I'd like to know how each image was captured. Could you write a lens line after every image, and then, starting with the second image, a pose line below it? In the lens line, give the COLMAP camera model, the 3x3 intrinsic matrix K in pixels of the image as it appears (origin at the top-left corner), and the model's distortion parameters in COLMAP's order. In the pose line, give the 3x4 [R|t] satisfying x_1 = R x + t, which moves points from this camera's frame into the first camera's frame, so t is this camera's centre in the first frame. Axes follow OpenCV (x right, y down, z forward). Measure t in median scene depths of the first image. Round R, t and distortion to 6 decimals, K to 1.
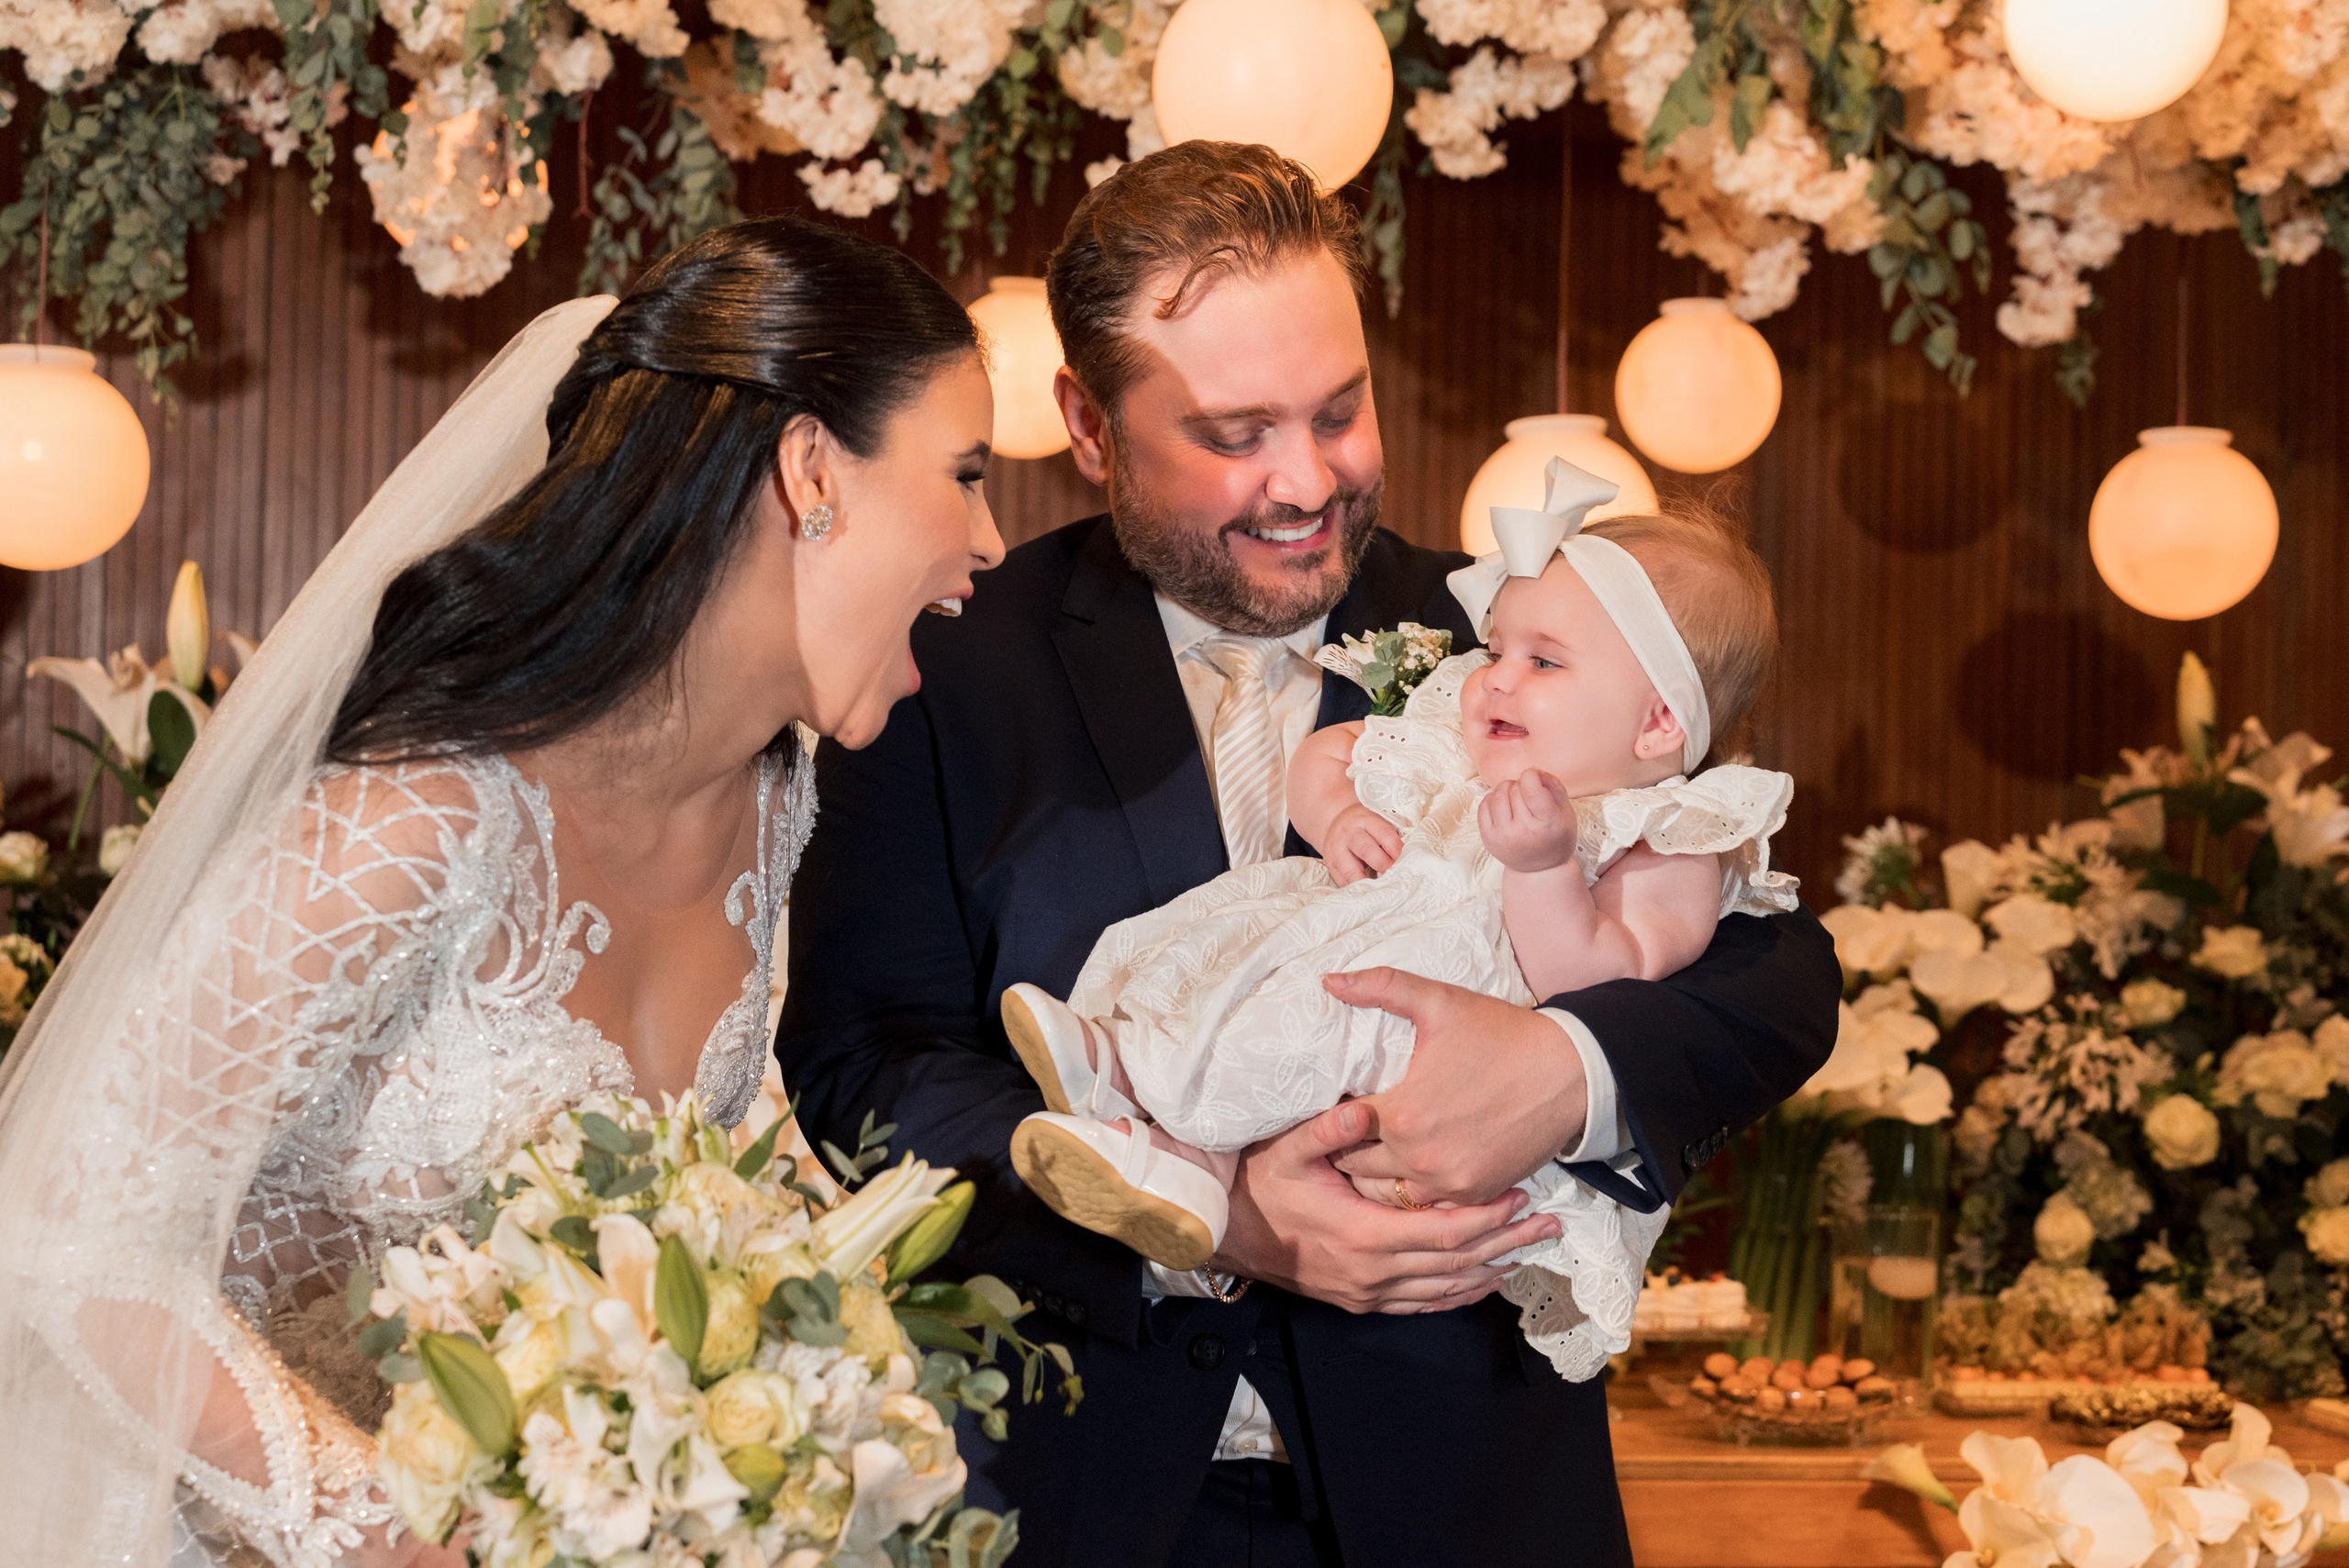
lens RADIAL K [[3162.0, 0, 1271.2], [0, 3162.0, 830.7], [0, 0, 1]] dist [0.011103, 0.014231]
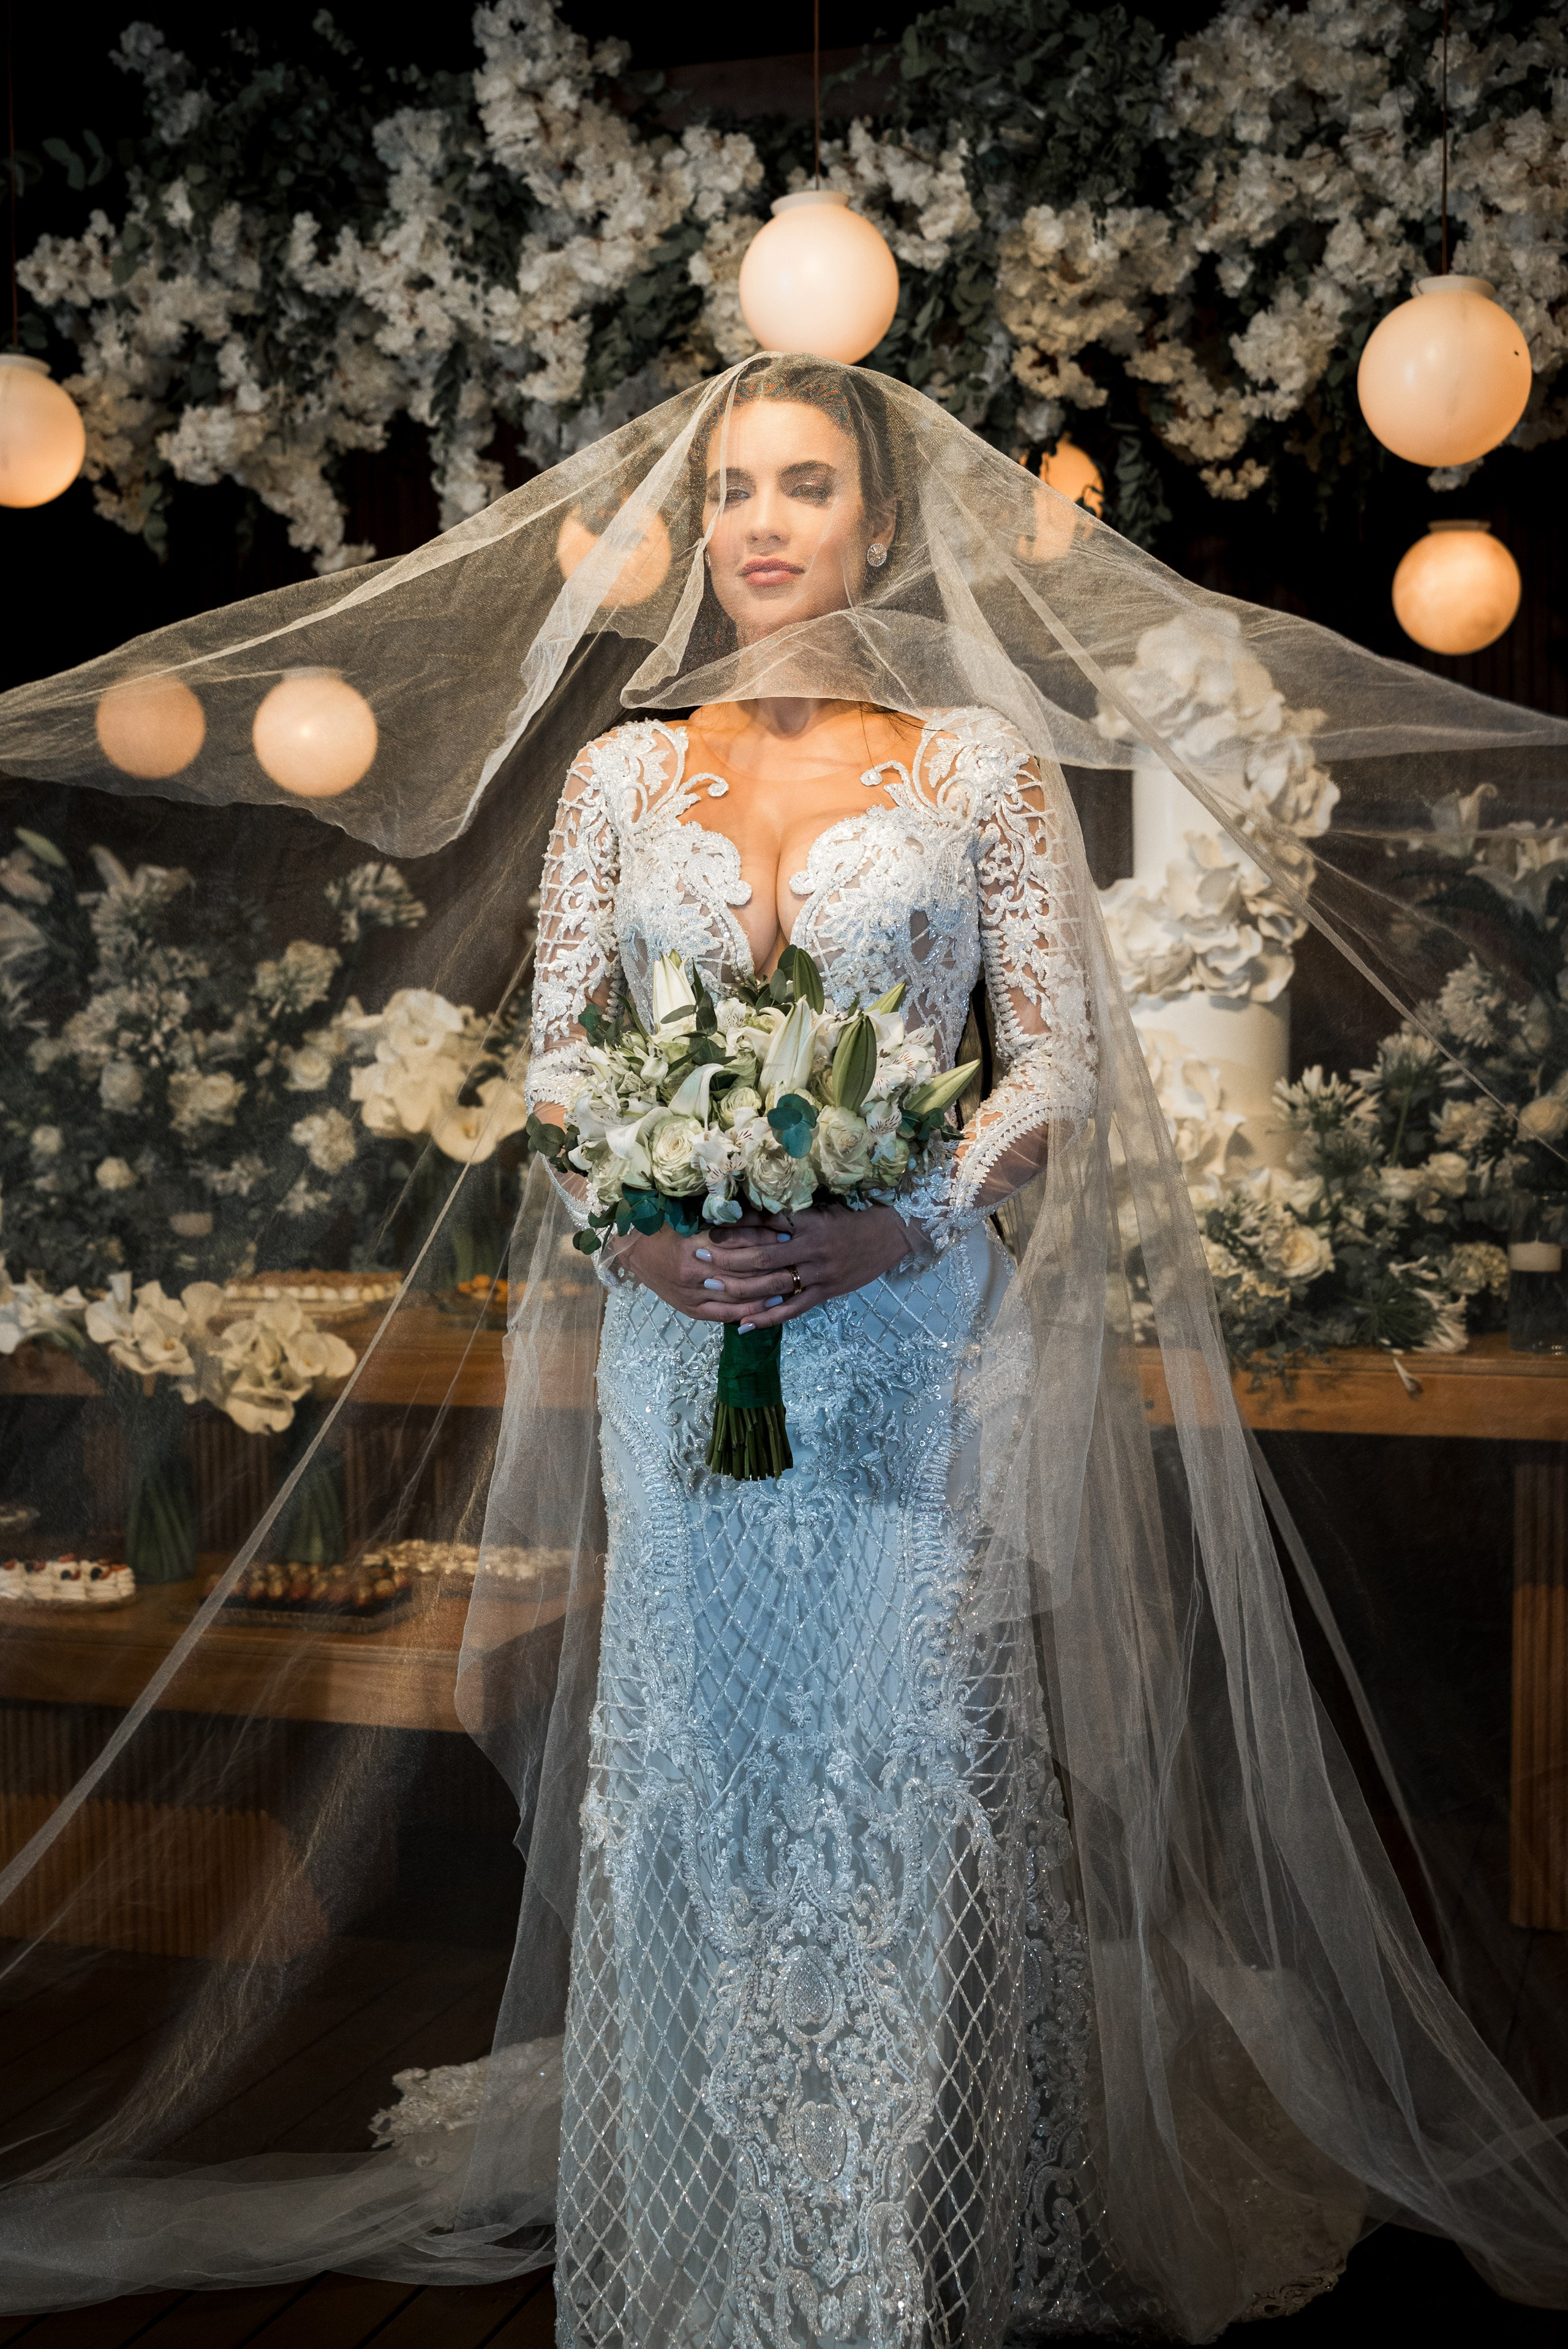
lens RADIAL K [[2692.4, 0, 829.1], [0, 2692.4, 1195.9], [0, 0, 1]] dist [-0.000429, -0.003990]
pose [[0.892443, -0.012069, -0.450998, 0.242840], [0.043955, 0.997212, 0.060292, 0.034318], [0.449014, -0.073631, 0.890486, -0.171087]]
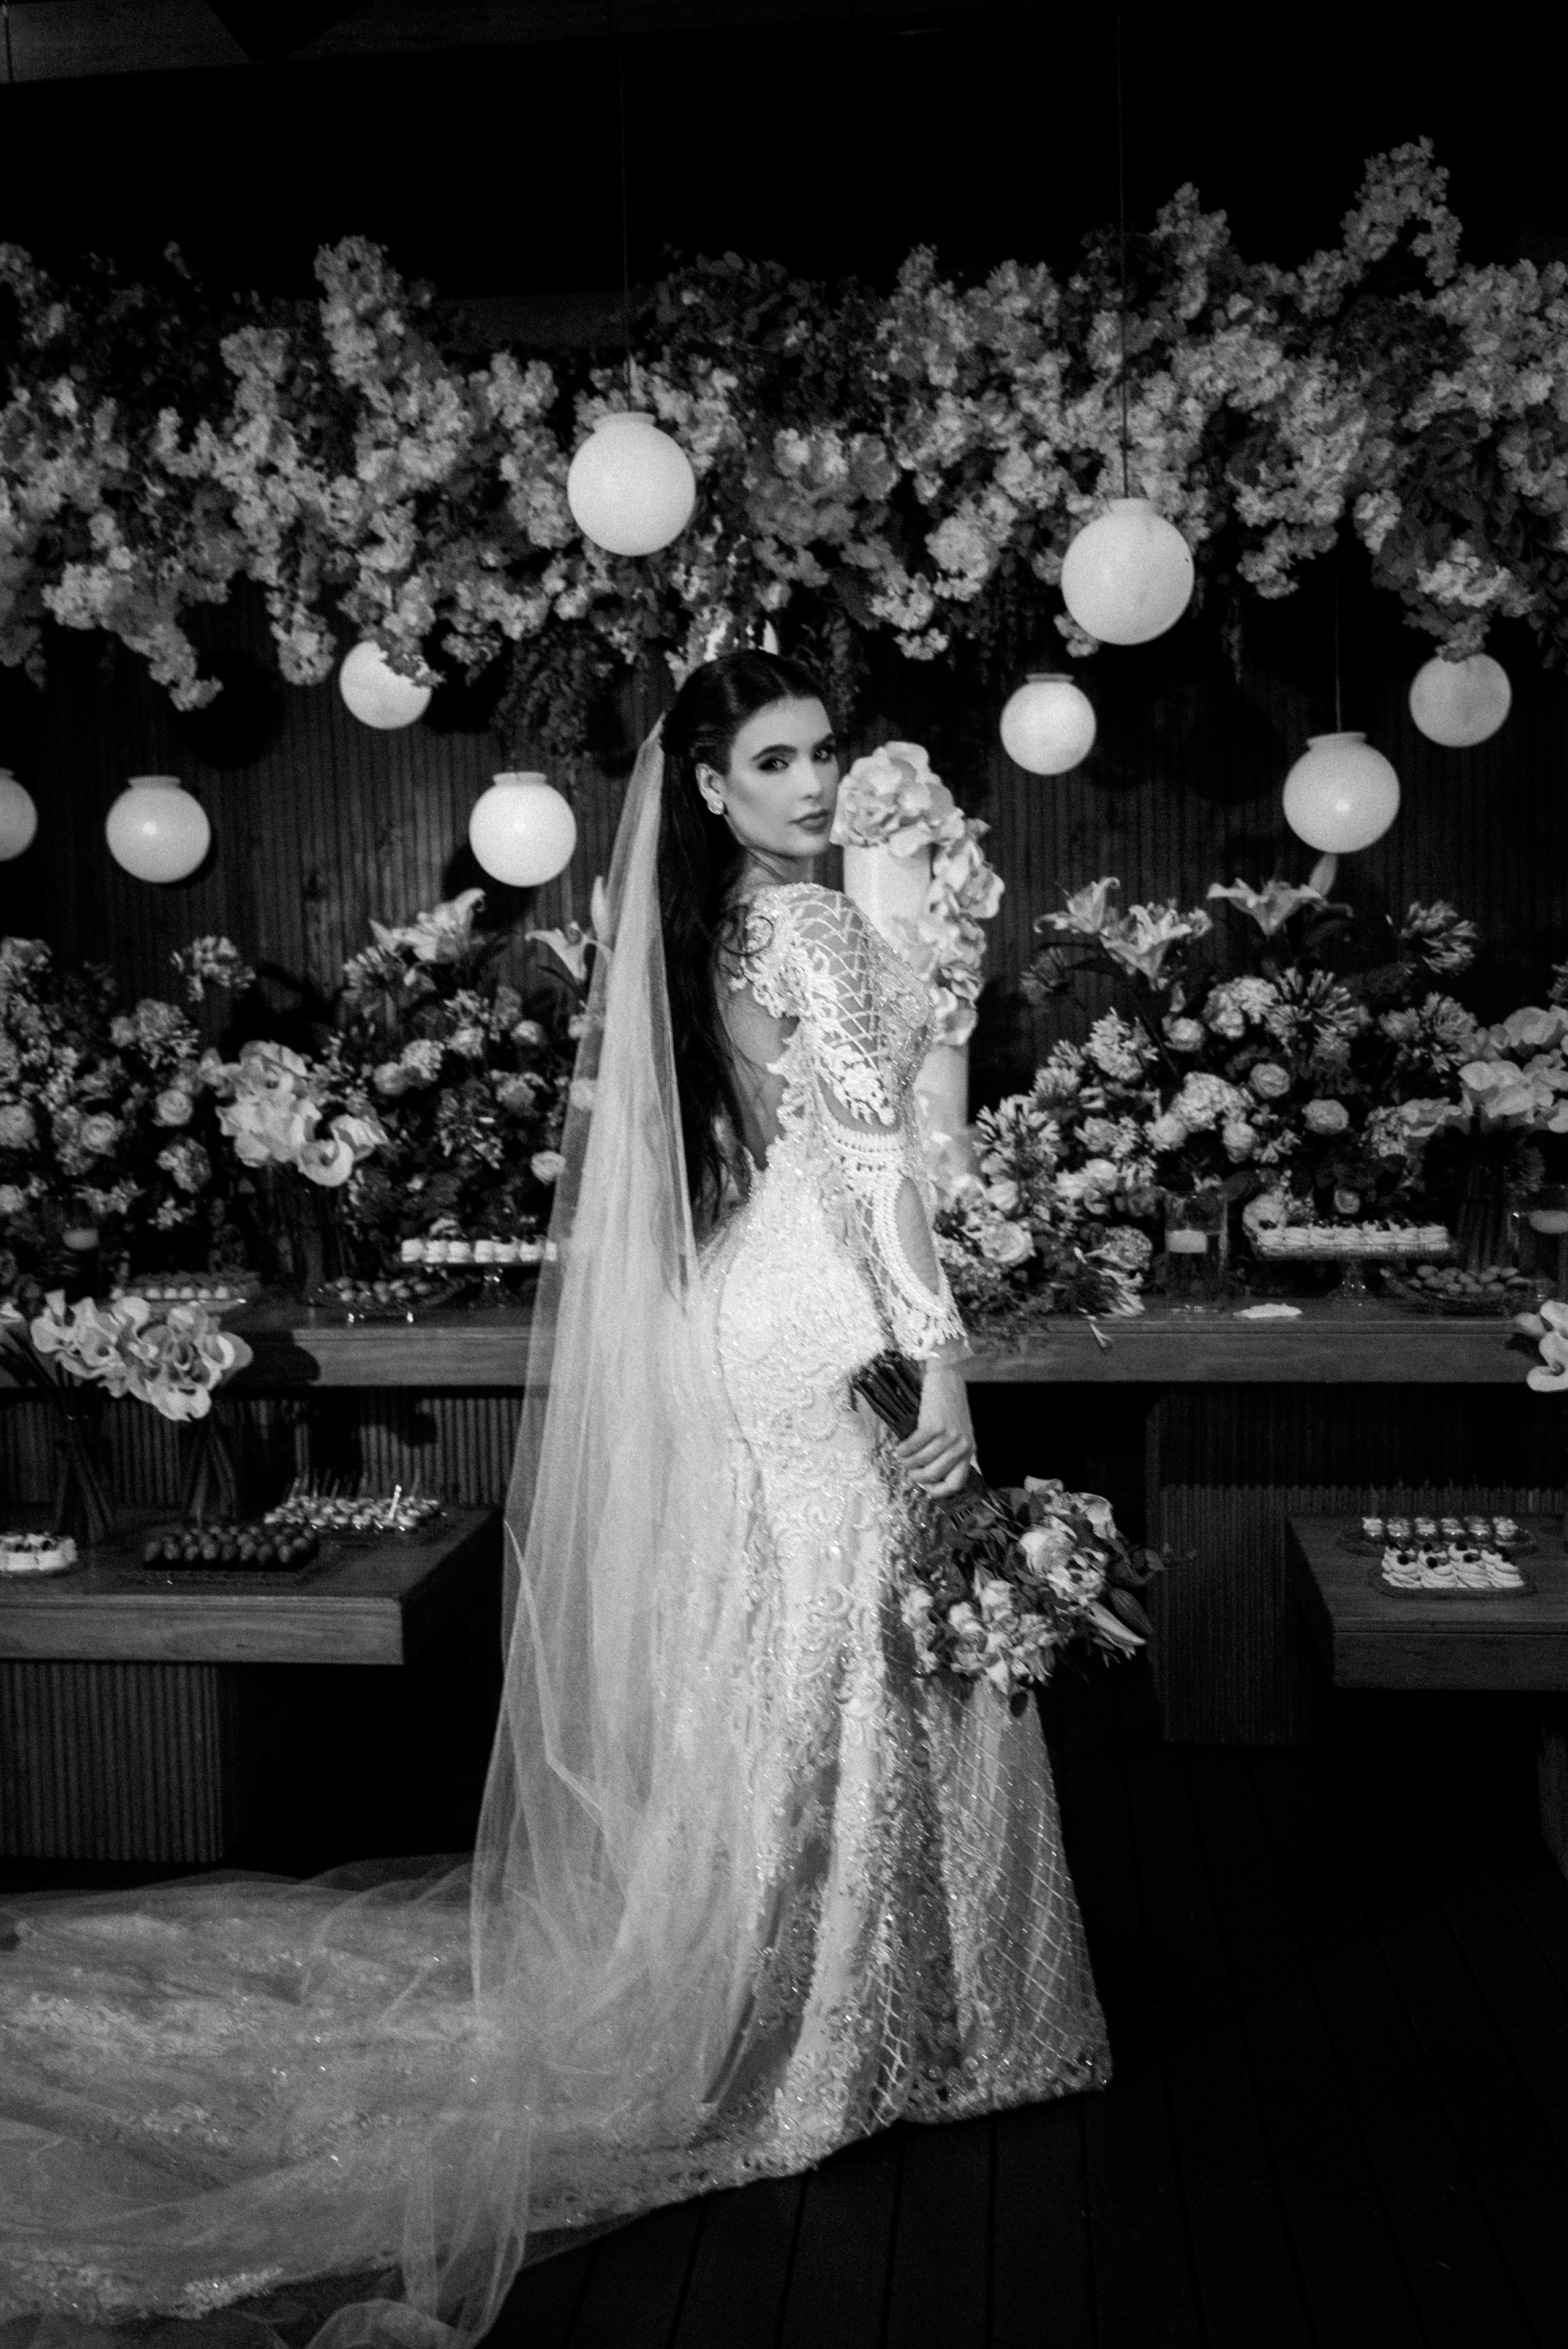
lens RADIAL K [[1993.3, 0, 758.0], [0, 1993.3, 1149.6], [0, 0, 1]] dist [-0.003152, -0.000780]
pose [[0.958503, -0.033707, -0.283082, 0.092657], [0.056822, 0.995650, 0.073844, -0.002876], [0.279362, -0.086865, 0.956249, -0.154977]]
